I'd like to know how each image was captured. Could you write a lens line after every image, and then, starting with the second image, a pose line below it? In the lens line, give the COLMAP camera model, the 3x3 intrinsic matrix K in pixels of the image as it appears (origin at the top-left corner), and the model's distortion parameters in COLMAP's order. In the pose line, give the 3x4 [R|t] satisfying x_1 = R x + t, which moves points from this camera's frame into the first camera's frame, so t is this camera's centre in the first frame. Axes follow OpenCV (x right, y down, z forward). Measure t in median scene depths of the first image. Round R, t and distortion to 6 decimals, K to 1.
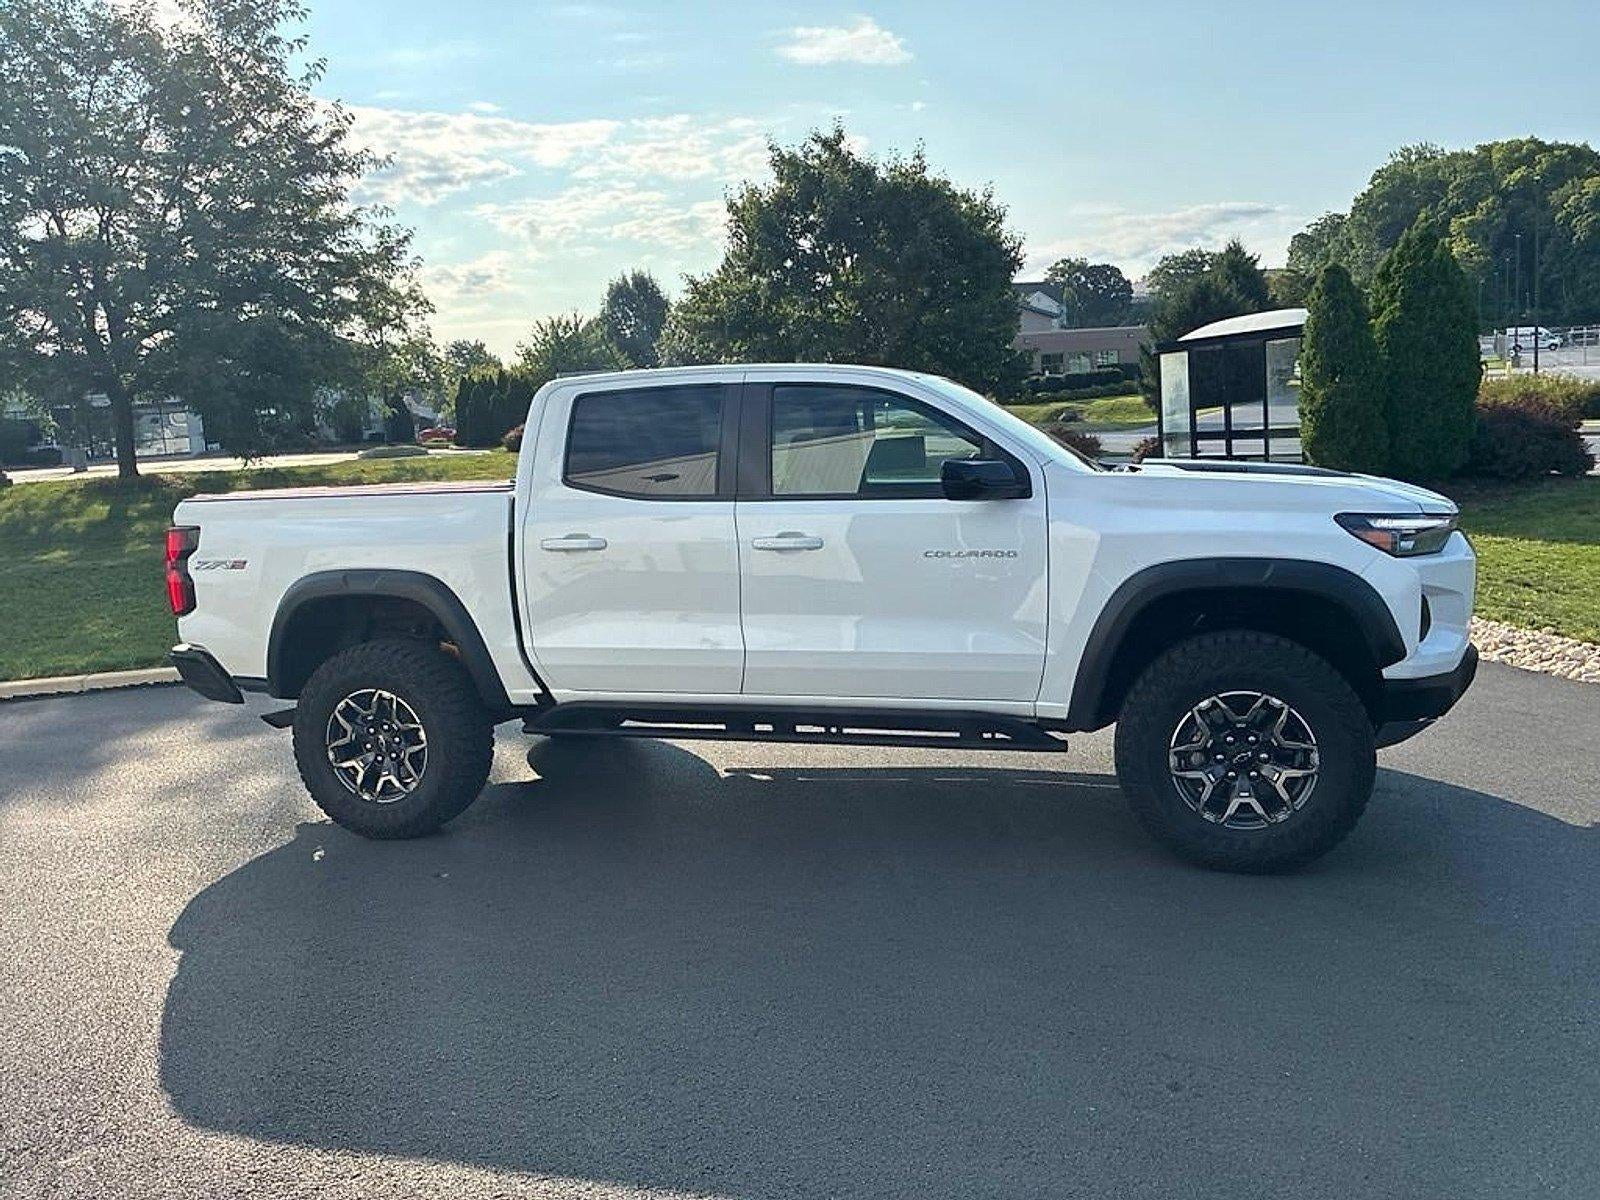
lens RADIAL K [[1204.1, 0, 811.8], [0, 1204.1, 626.7], [0, 0, 1]] dist [0.005497, -0.005855]
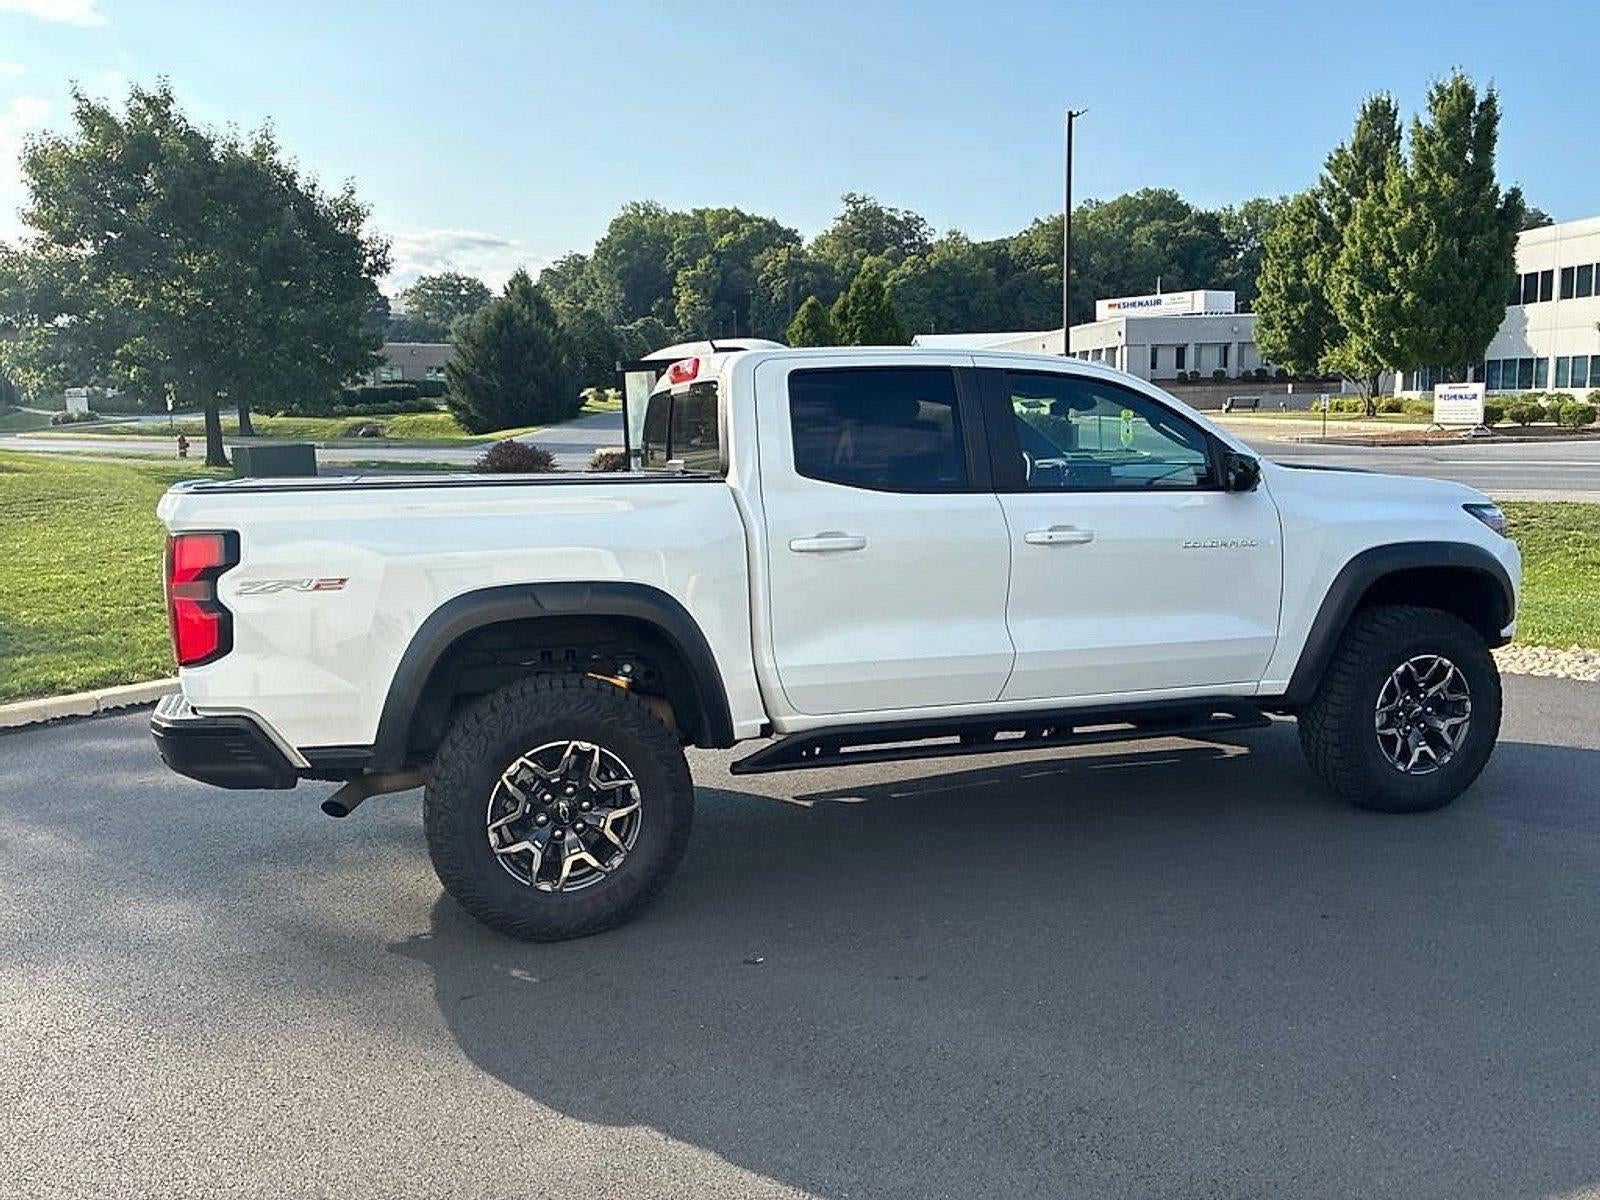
lens RADIAL K [[1206.1, 0, 800.0], [0, 1206.1, 600.0], [0, 0, 1]] dist [0.046152, -0.056062]
pose [[0.833346, -0.041370, 0.551202, -0.076072], [0.062686, 0.997835, -0.019881, -0.001390], [-0.549186, 0.051120, 0.834135, 0.032854]]
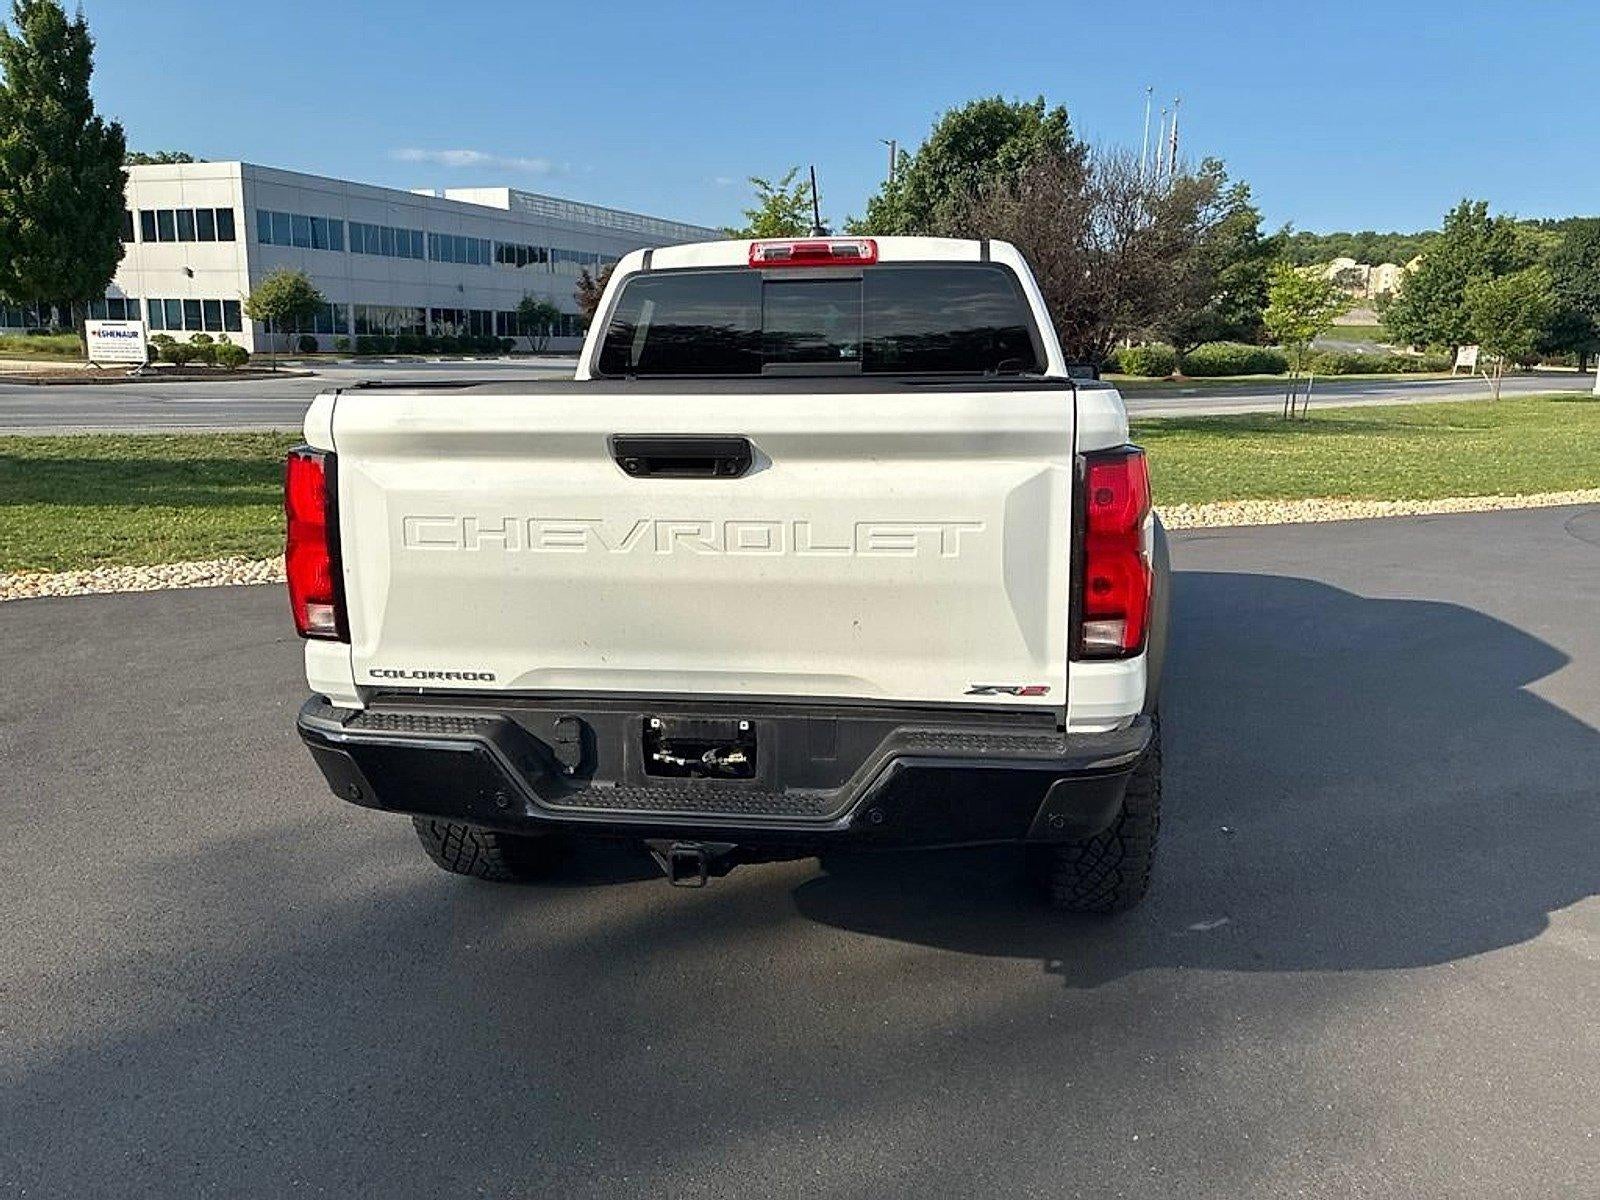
lens RADIAL K [[1216.8, 0, 795.2], [0, 1216.8, 598.6], [0, 0, 1]] dist [0.033383, -0.059146]
pose [[-0.114806, -0.139687, 0.983518, -0.116313], [0.157371, 0.975004, 0.156848, -0.014372], [-0.980843, 0.172784, -0.089953, 0.143488]]
